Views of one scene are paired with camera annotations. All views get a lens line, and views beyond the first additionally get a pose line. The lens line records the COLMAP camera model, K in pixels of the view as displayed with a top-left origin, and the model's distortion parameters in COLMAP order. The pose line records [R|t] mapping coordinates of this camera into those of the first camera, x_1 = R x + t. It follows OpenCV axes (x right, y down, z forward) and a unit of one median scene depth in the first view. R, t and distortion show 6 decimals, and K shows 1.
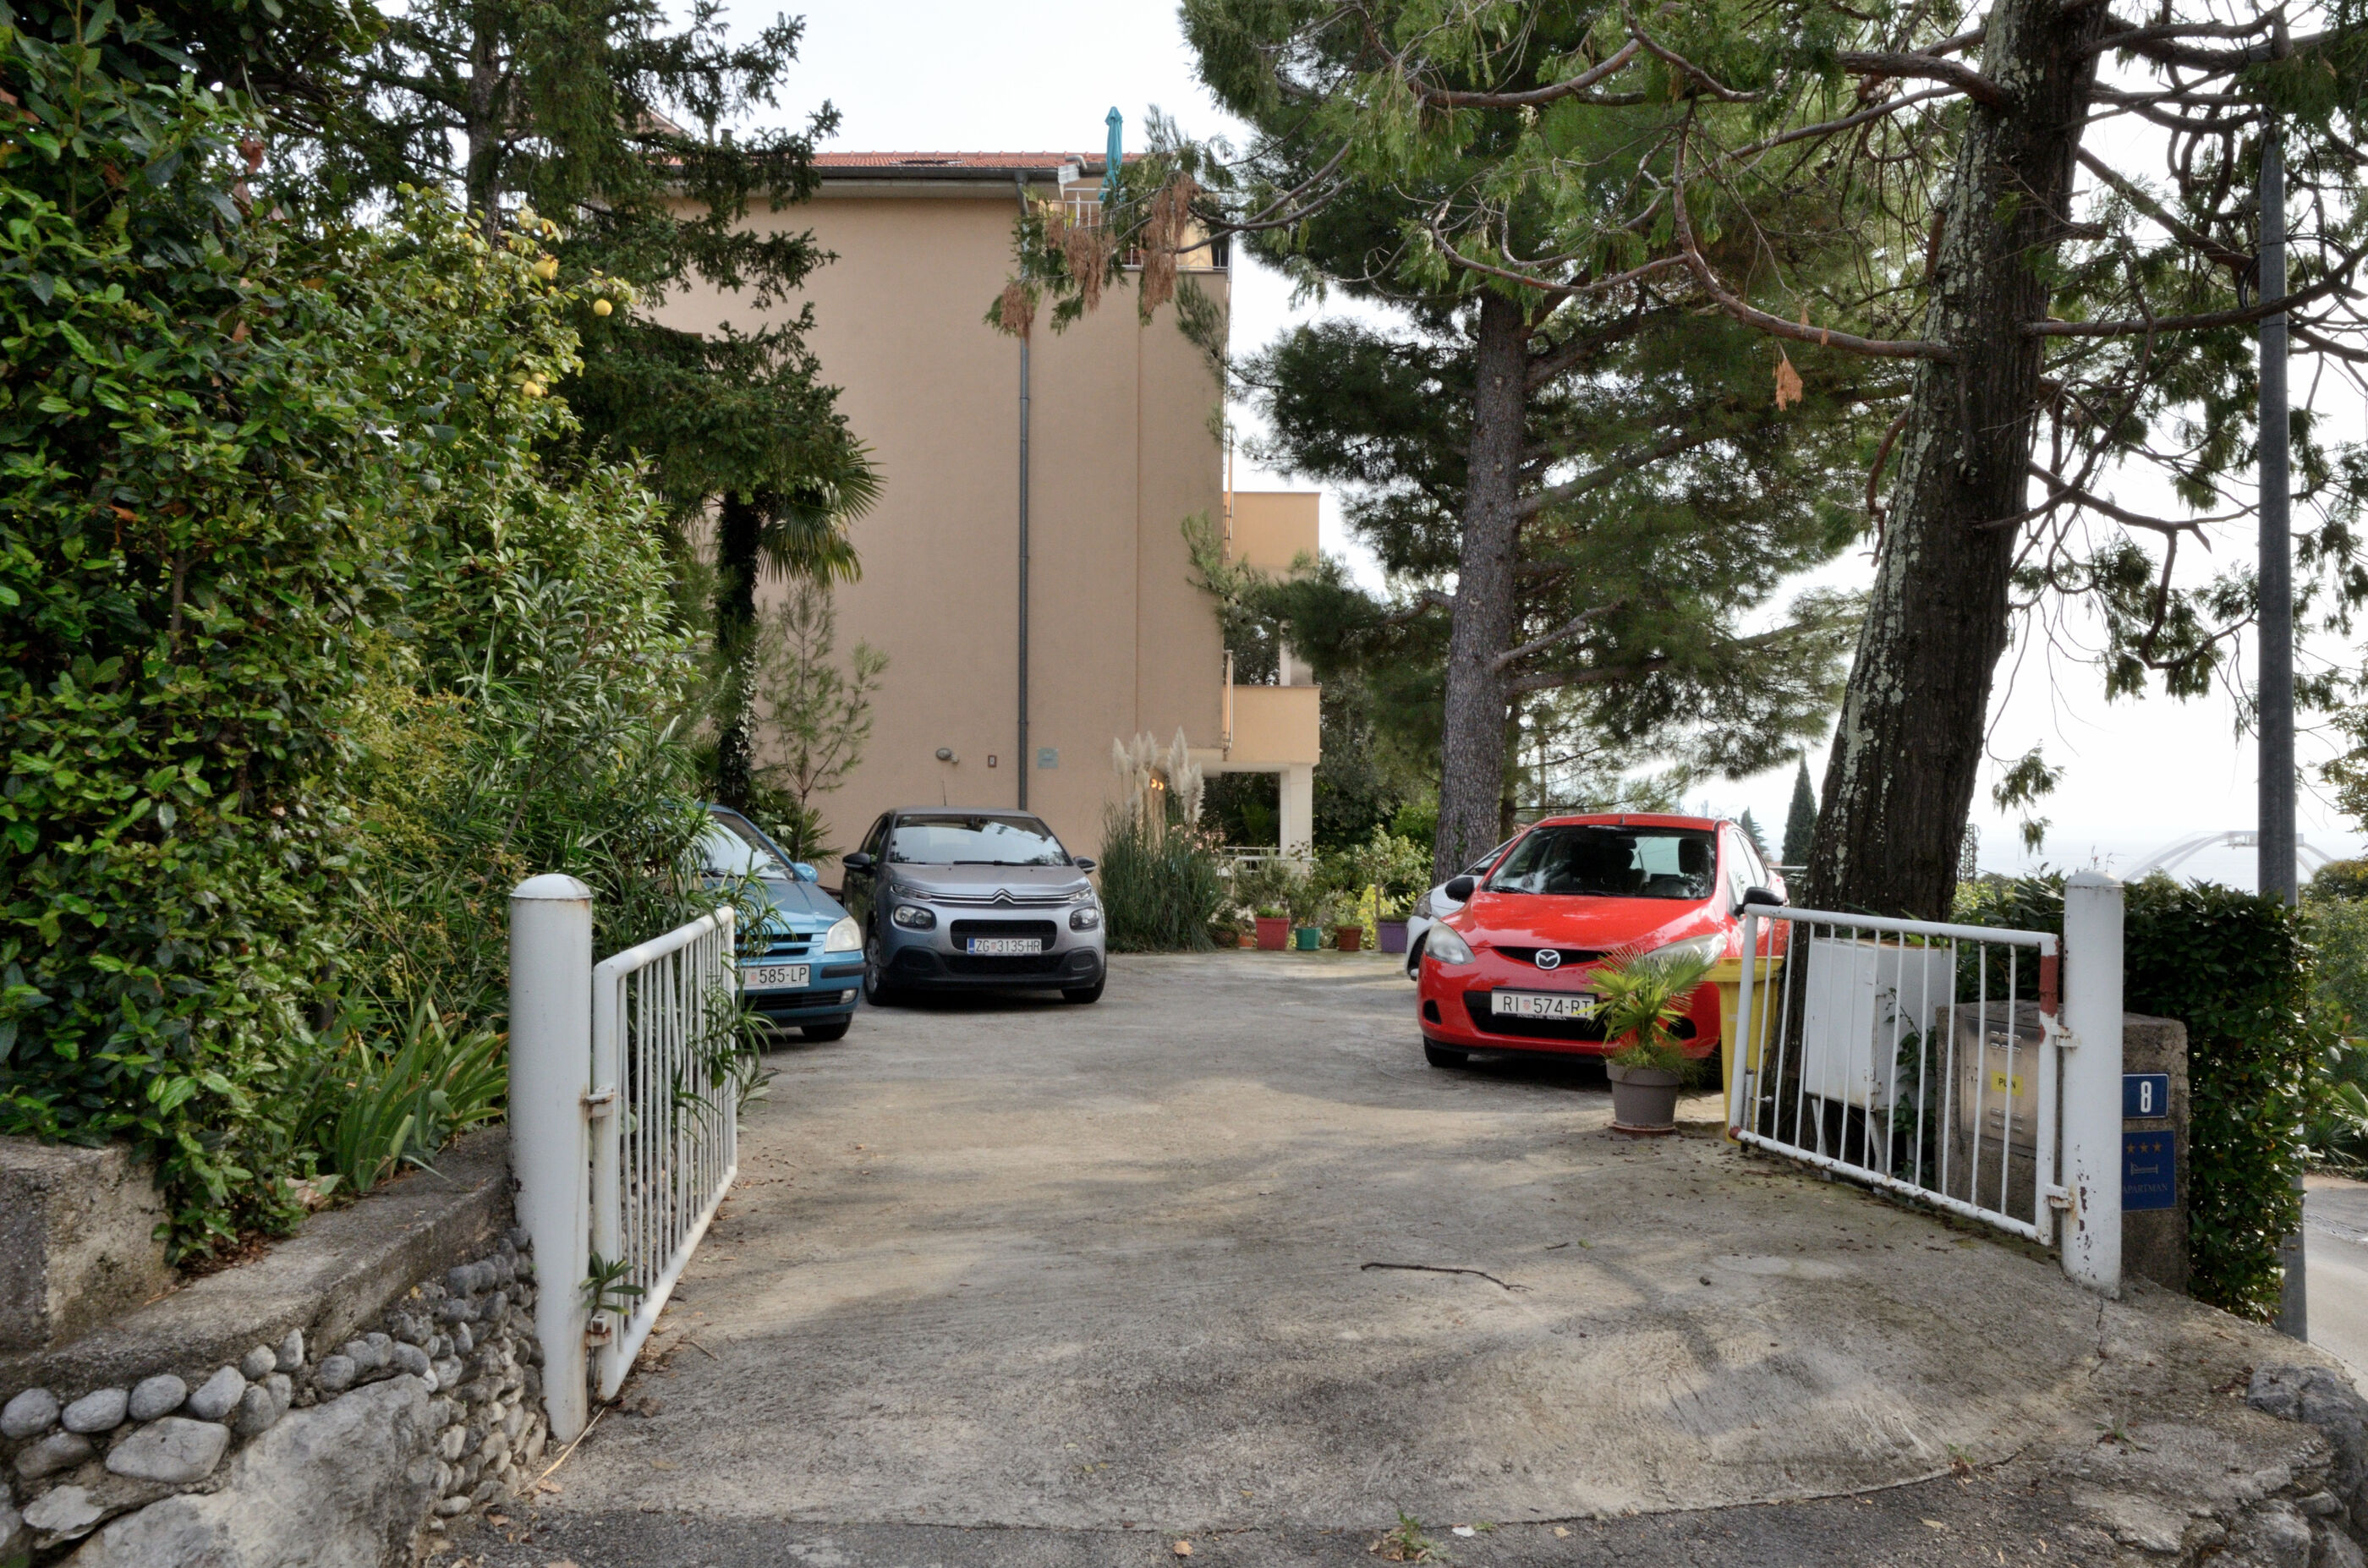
lens RADIAL K [[1616.7, 0, 1140.1], [0, 1616.7, 774.1], [0, 0, 1]] dist [0.003022, 0.005694]
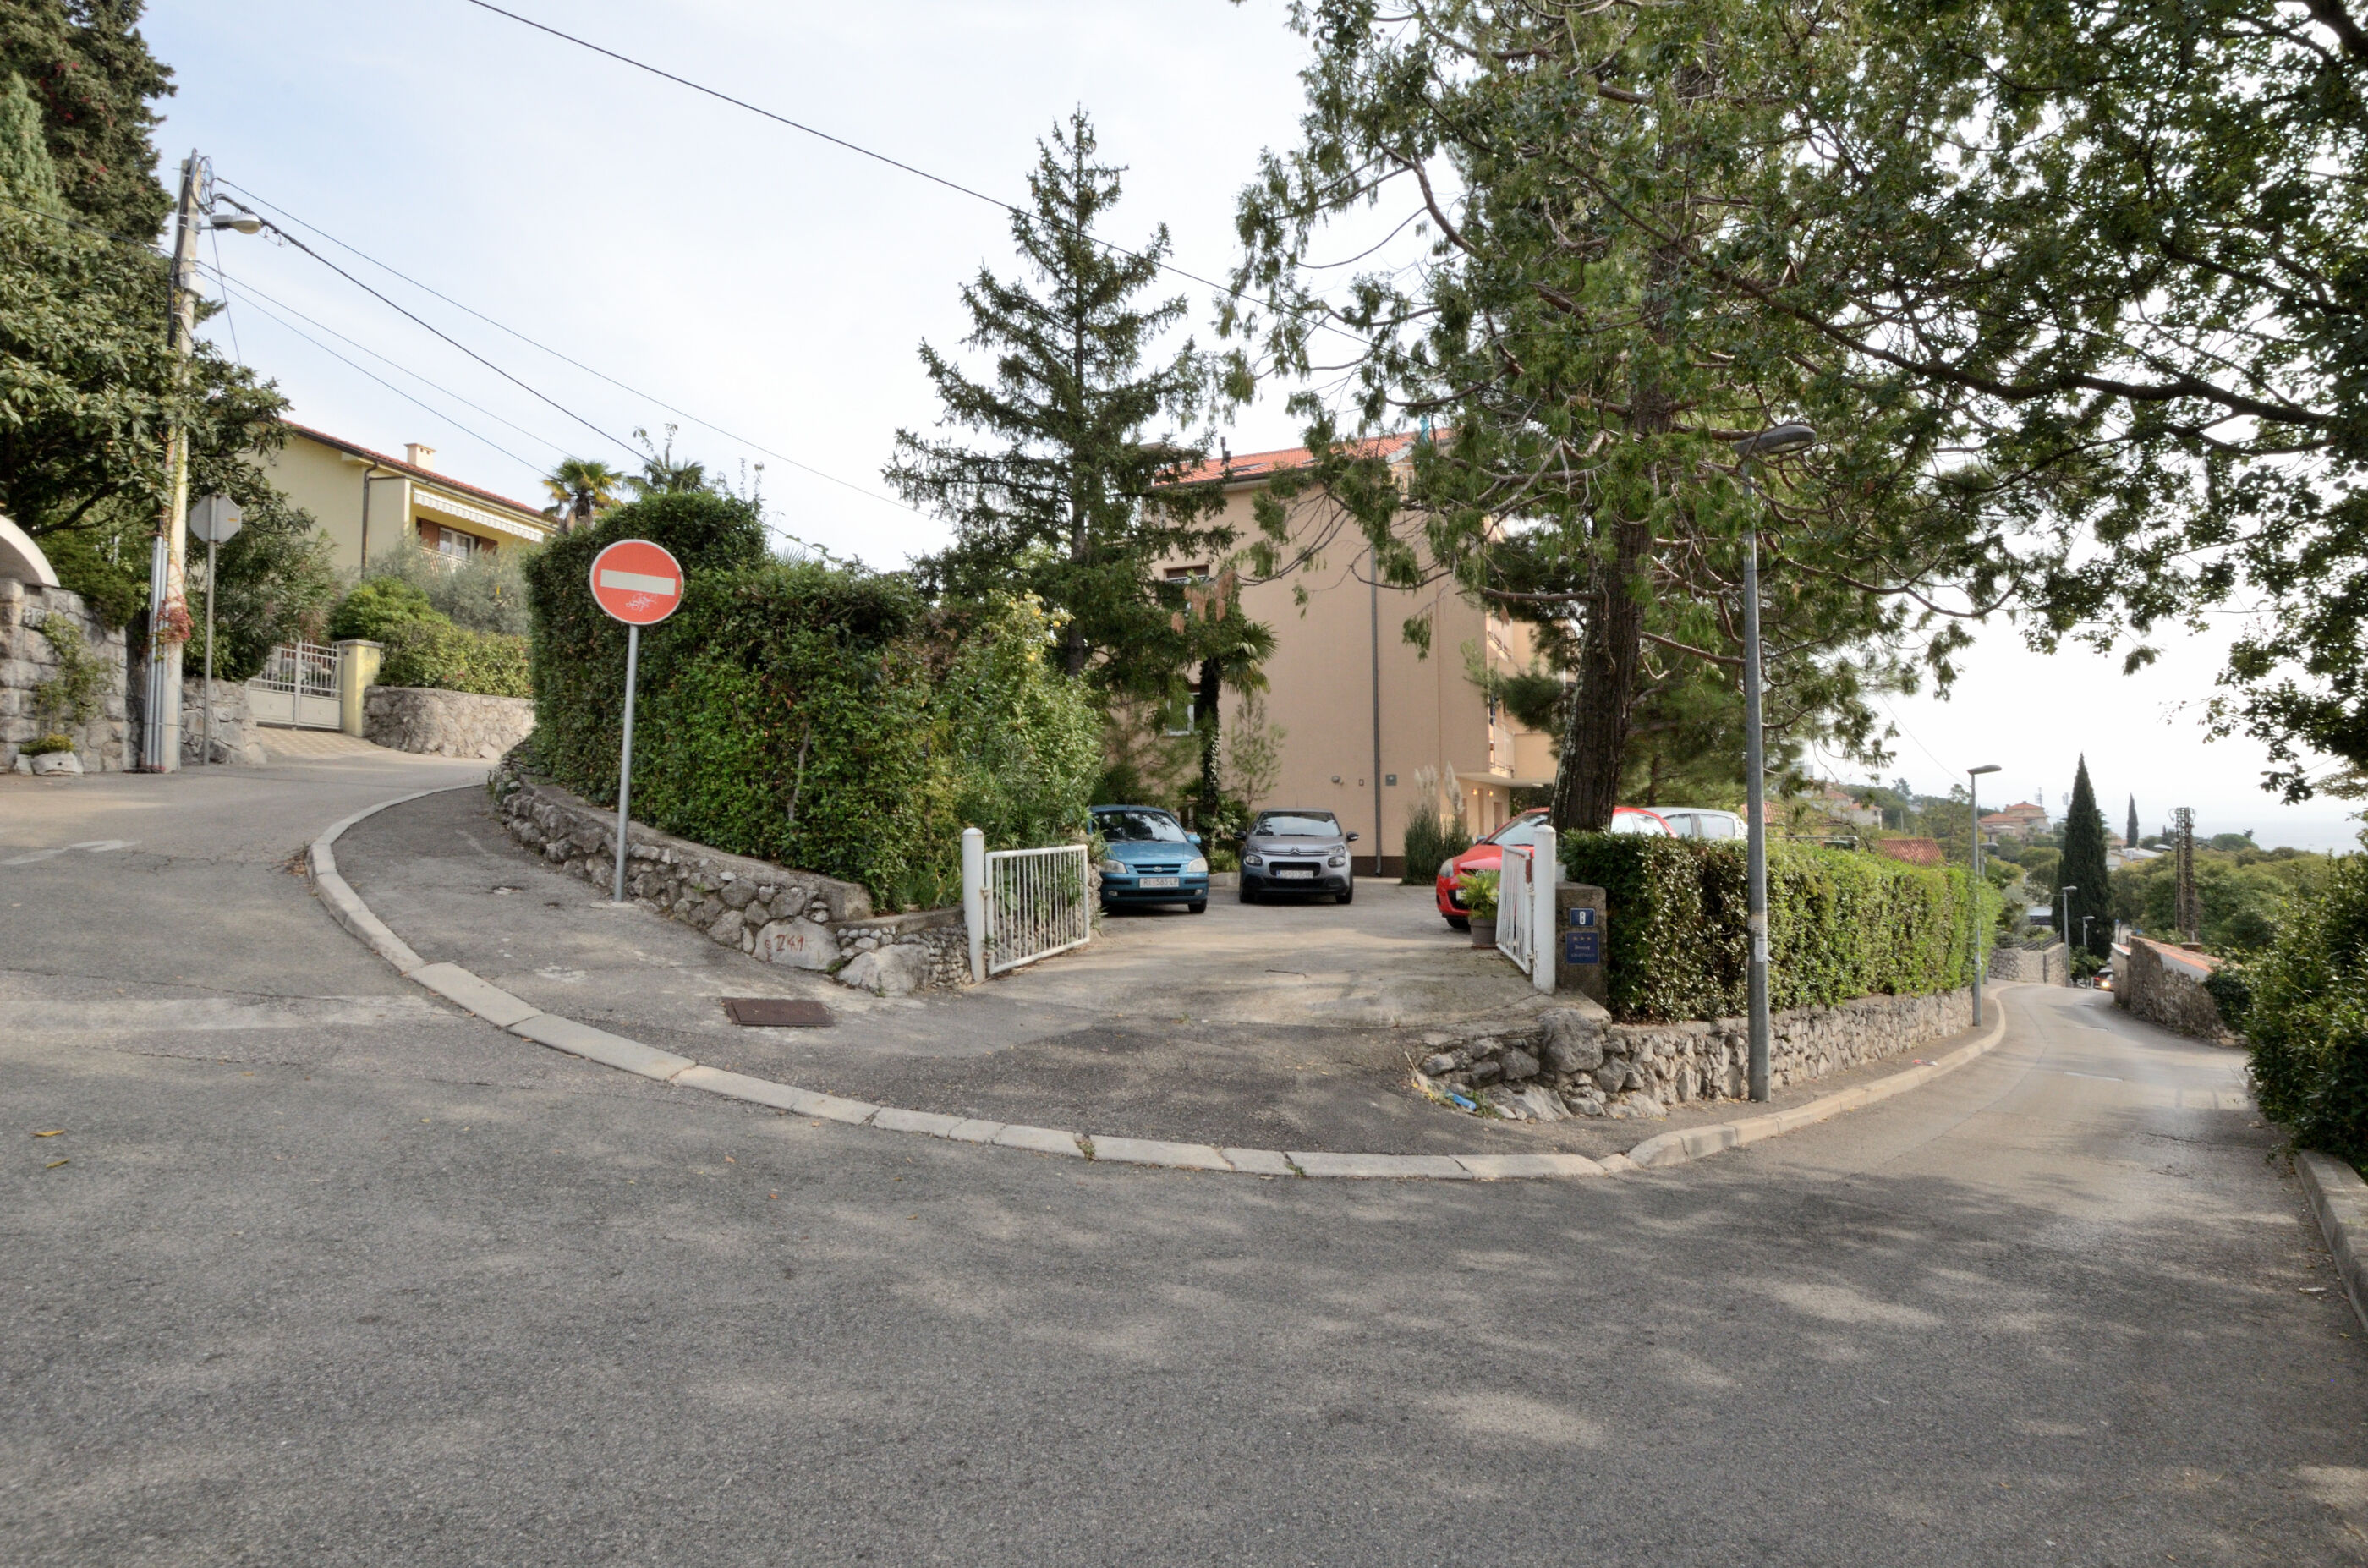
lens RADIAL K [[1045.3, 0, 1196.7], [0, 1045.3, 773.8], [0, 0, 1]] dist [-0.051849, 0.000043]
pose [[0.933233, -0.028569, -0.358134, 0.284429], [0.023795, 0.999560, -0.017732, -0.002166], [0.358483, 0.008026, 0.933502, -0.303536]]
